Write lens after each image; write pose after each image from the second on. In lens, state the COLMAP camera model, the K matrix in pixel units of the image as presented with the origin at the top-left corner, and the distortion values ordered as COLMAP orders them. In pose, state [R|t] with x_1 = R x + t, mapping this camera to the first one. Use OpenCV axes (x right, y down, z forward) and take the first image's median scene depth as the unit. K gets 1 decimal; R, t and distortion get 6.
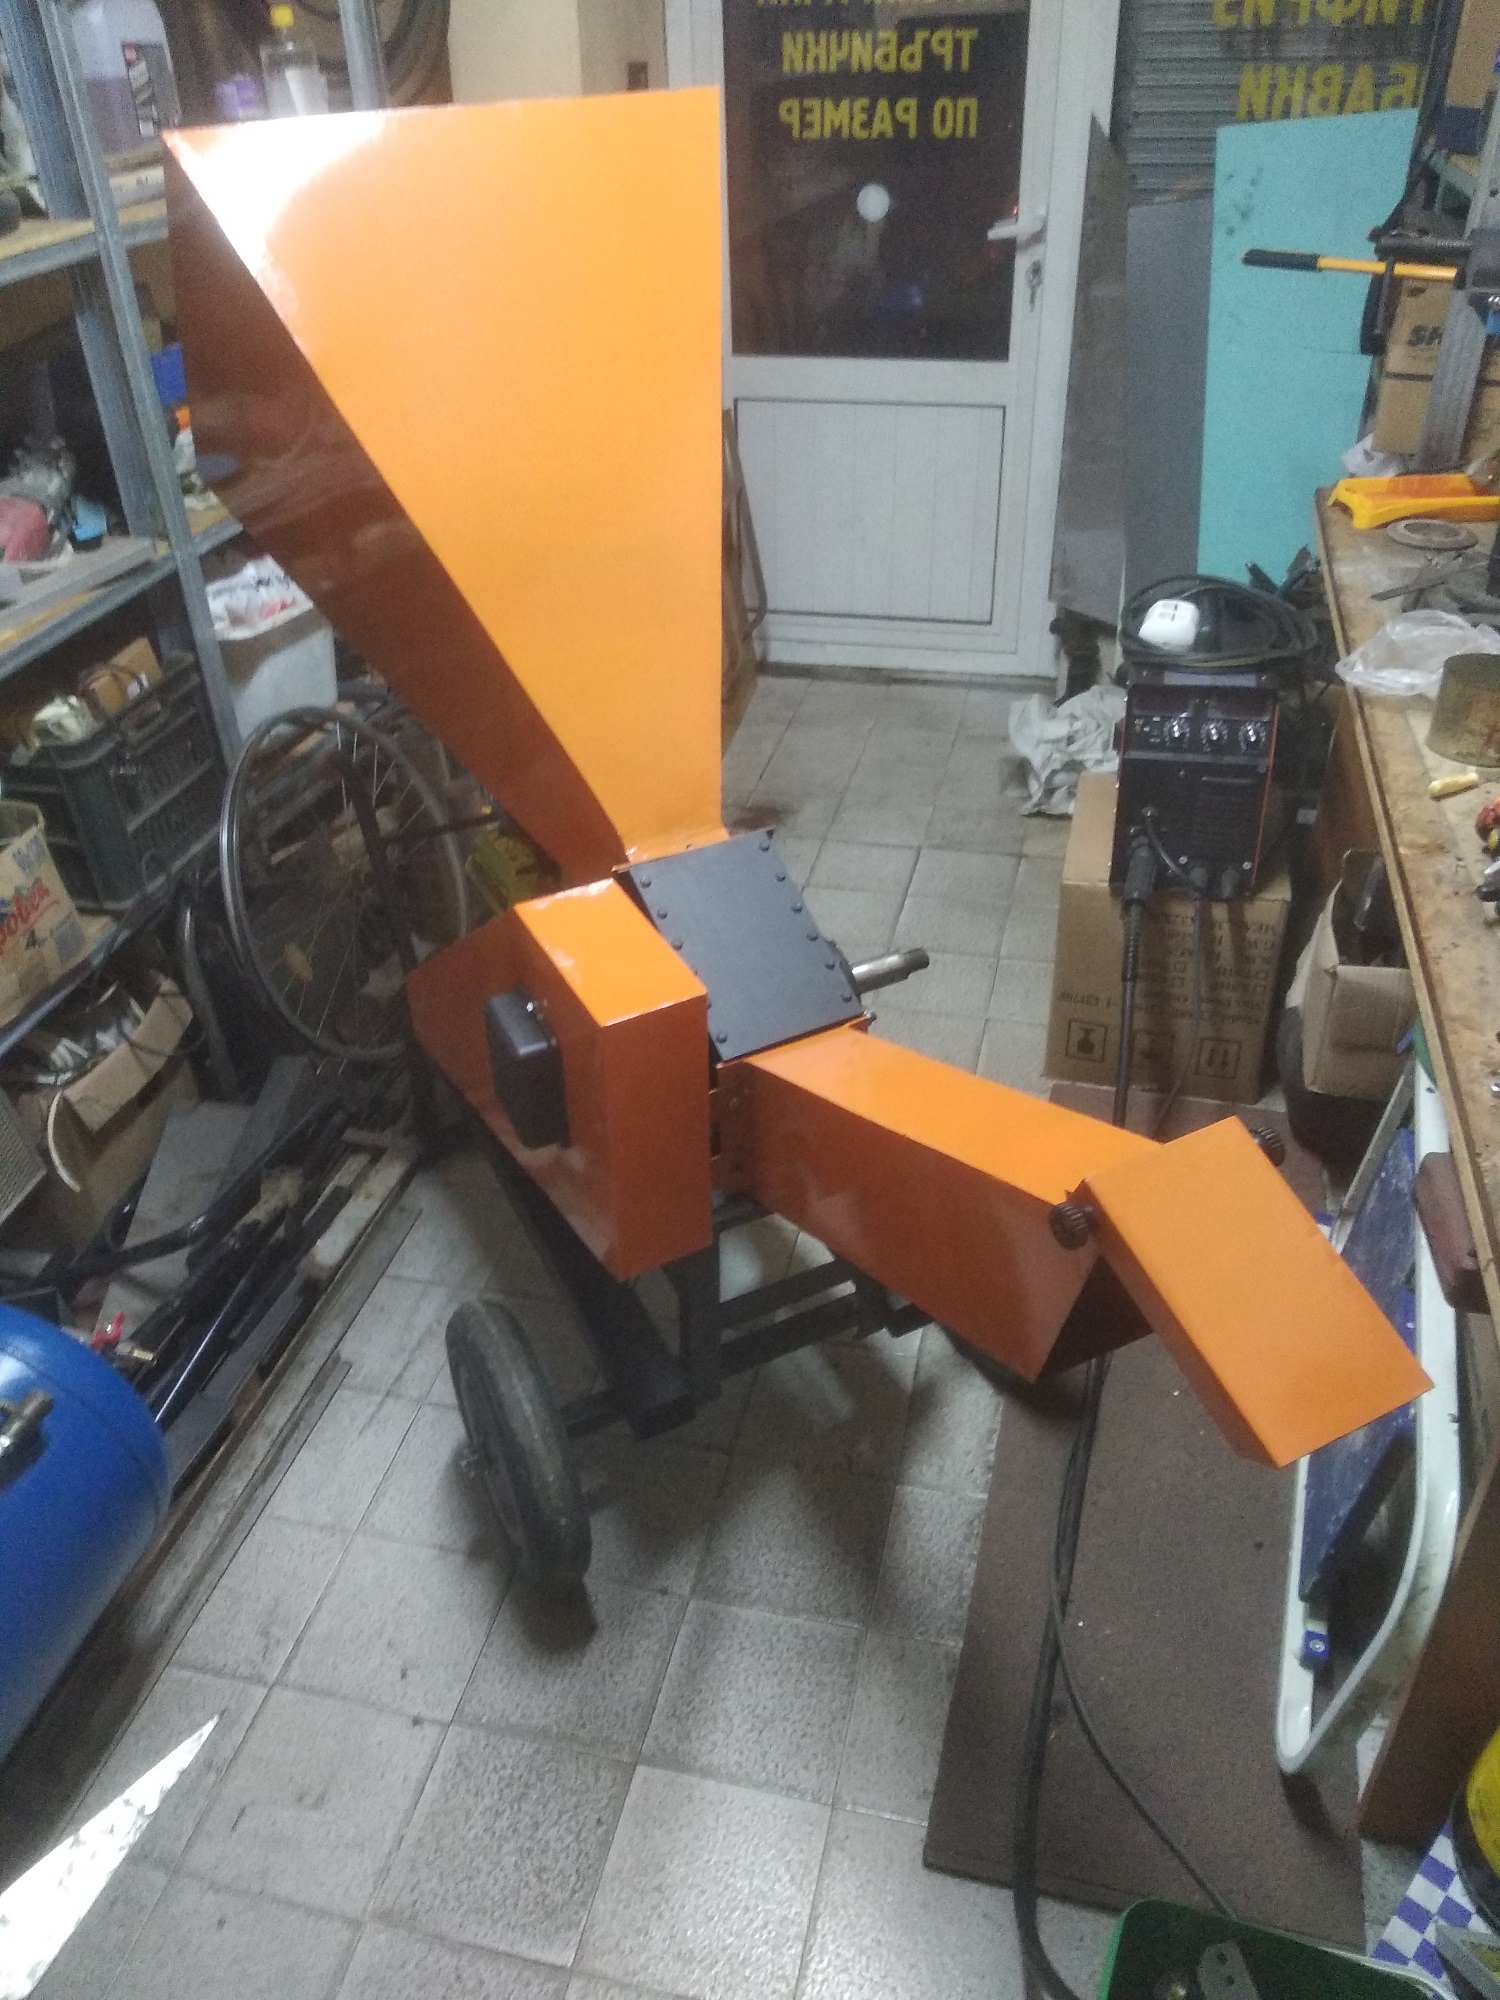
lens RADIAL K [[1550.9, 0, 757.2], [0, 1550.9, 1027.5], [0, 0, 1]] dist [0.015418, -0.035076]
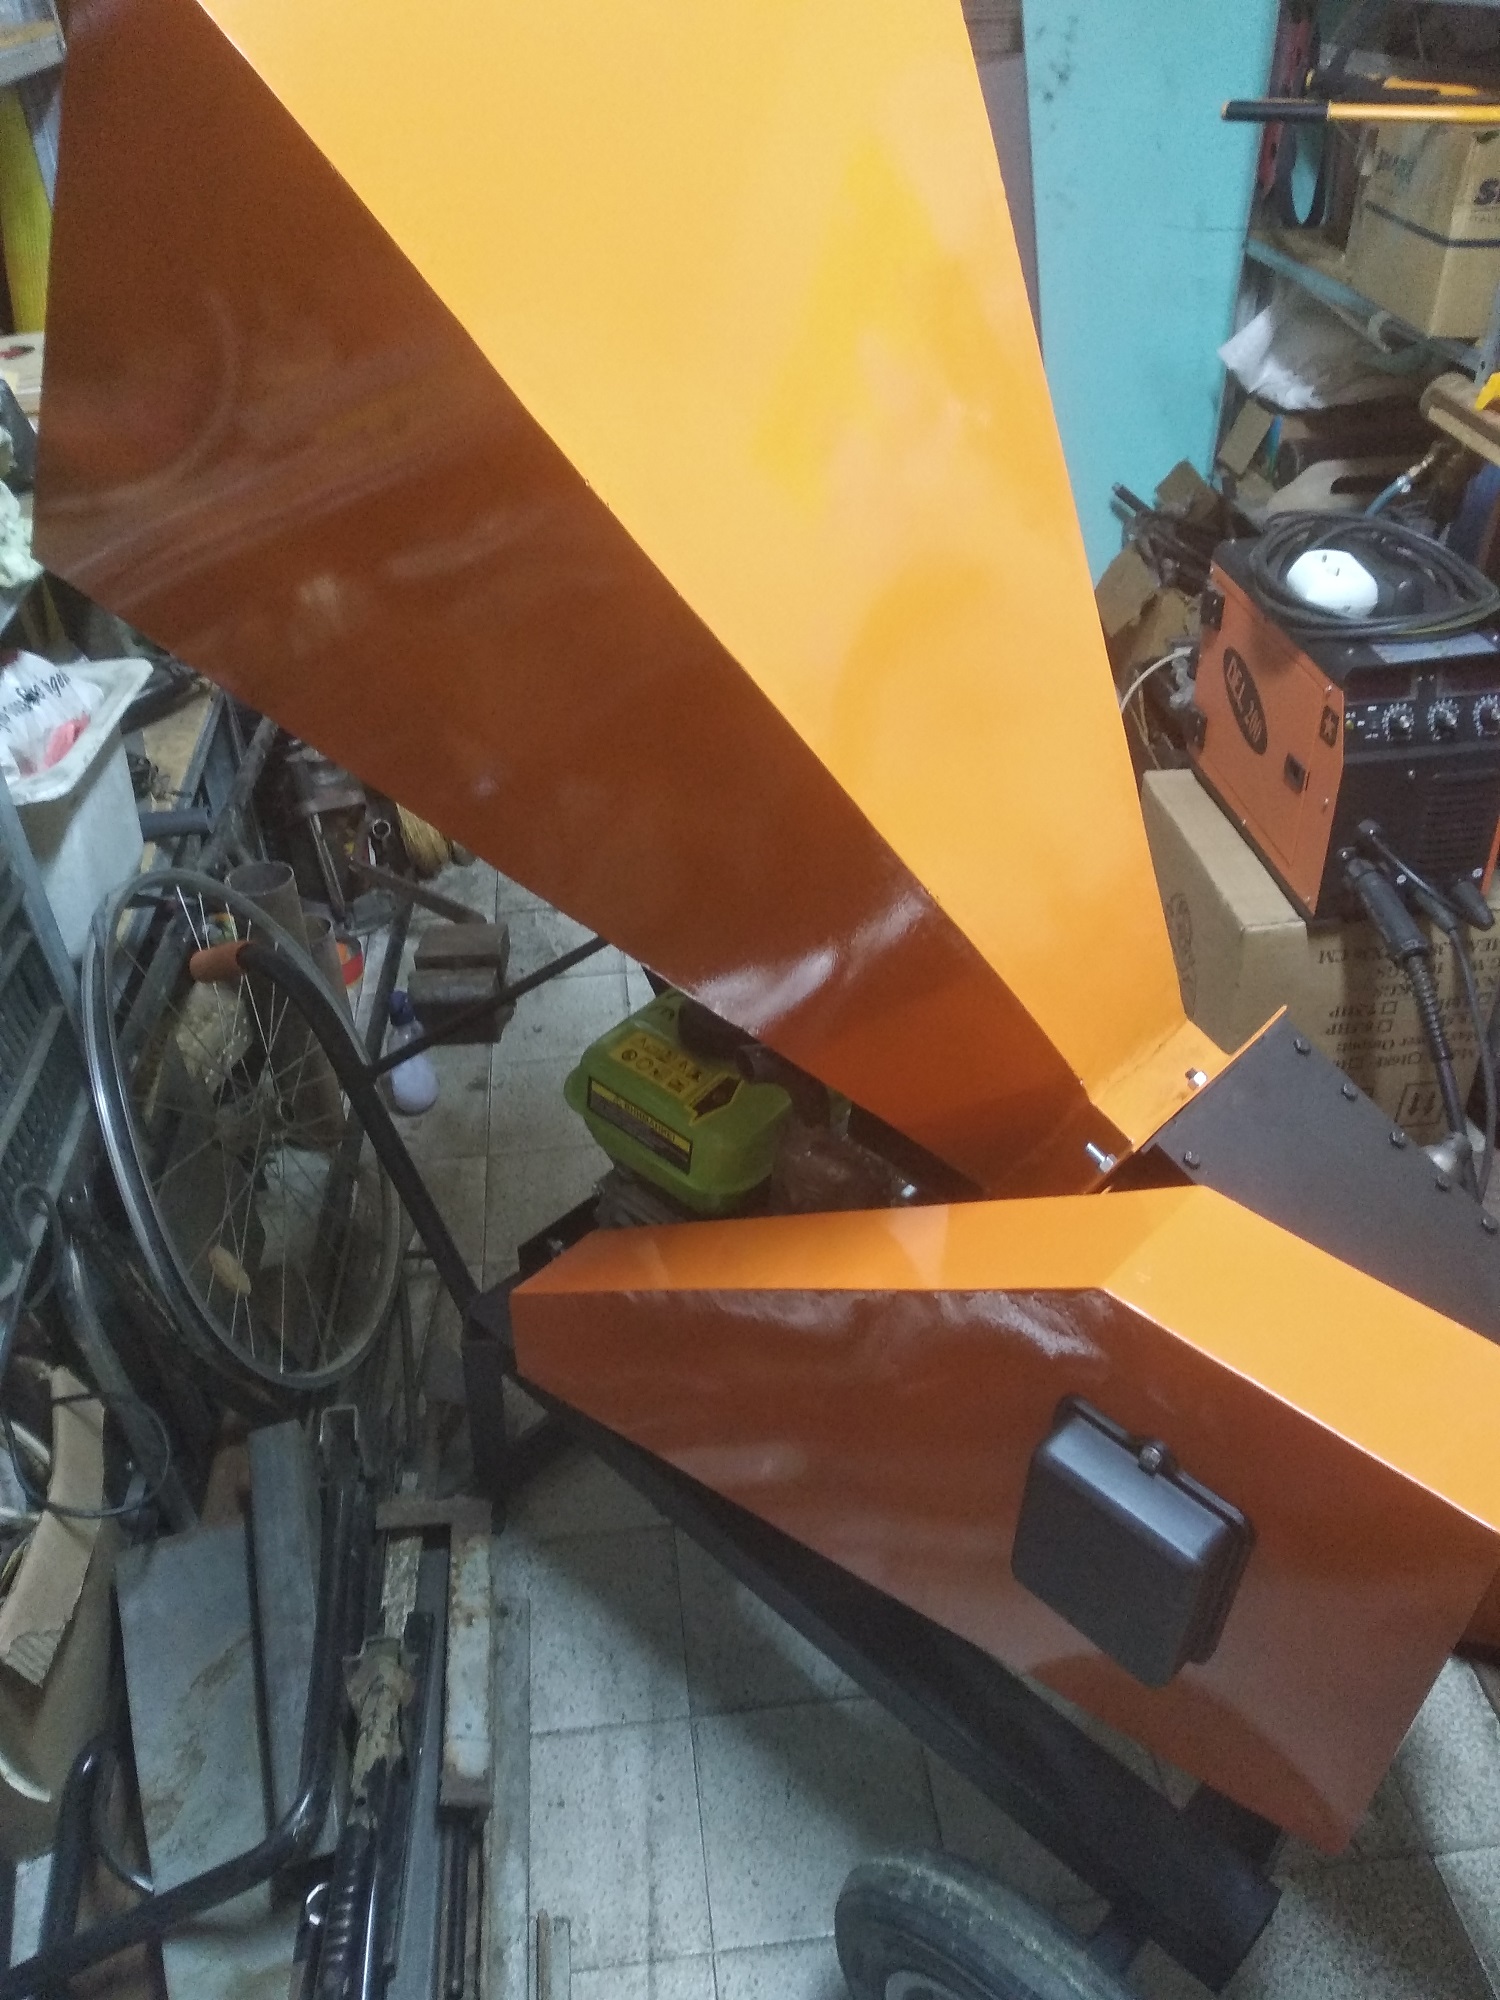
lens RADIAL K [[1550.9, 0, 737.2], [0, 1550.9, 1006.0], [0, 0, 1]] dist [0.015418, -0.035076]
pose [[0.942060, -0.200440, 0.268974, -0.275173], [0.193501, 0.979702, 0.052355, -0.157533], [-0.274009, 0.002725, 0.961723, 0.353721]]
